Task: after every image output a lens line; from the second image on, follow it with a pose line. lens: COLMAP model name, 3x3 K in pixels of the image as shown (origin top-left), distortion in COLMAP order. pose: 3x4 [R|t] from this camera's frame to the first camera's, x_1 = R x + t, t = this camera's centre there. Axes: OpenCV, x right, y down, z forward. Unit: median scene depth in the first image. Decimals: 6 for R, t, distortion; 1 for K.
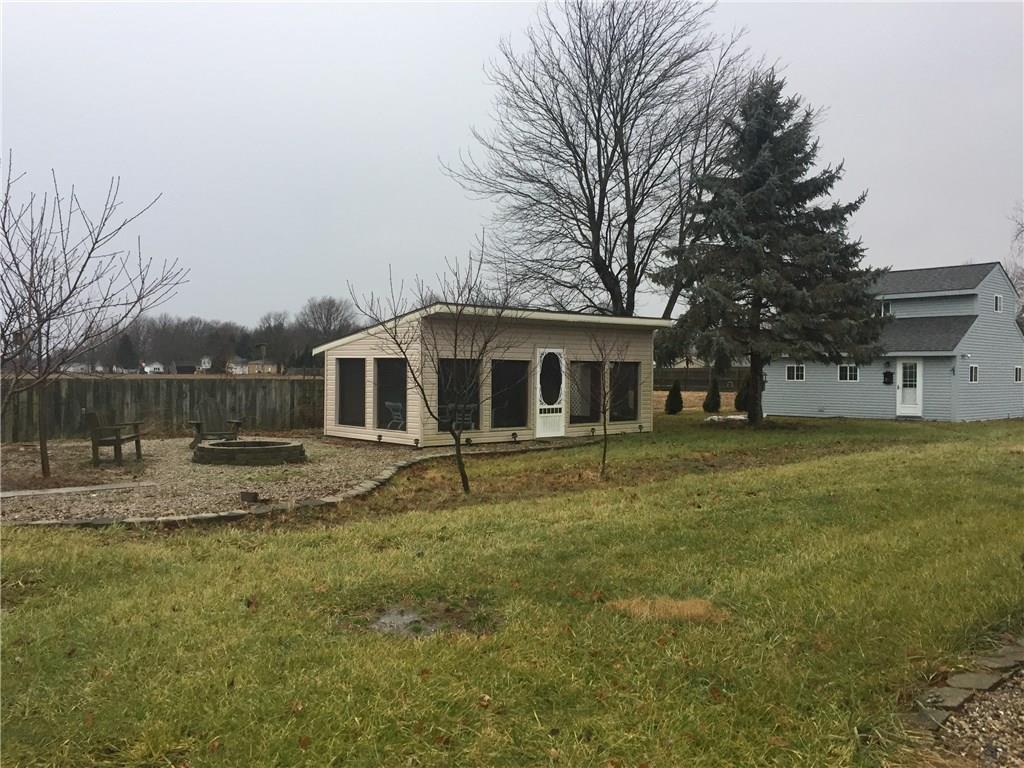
lens RADIAL K [[876.0, 0, 512.5], [0, 876.0, 384.4], [0, 0, 1]] dist [0.064950, -0.080749]
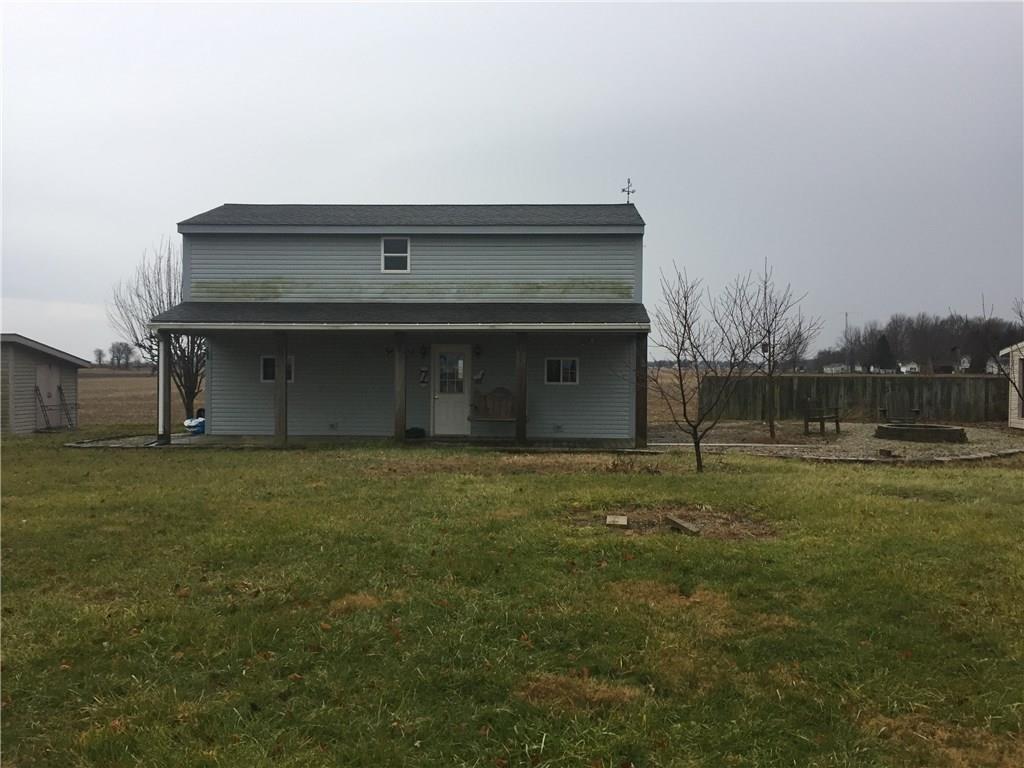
lens RADIAL K [[876.0, 0, 506.0], [0, 876.0, 384.3], [0, 0, 1]] dist [0.064950, -0.080749]
pose [[0.682944, 0.010411, -0.730397, 0.166396], [-0.010481, 0.999935, 0.004453, 0.004299], [0.730396, 0.004614, 0.683009, -0.235674]]
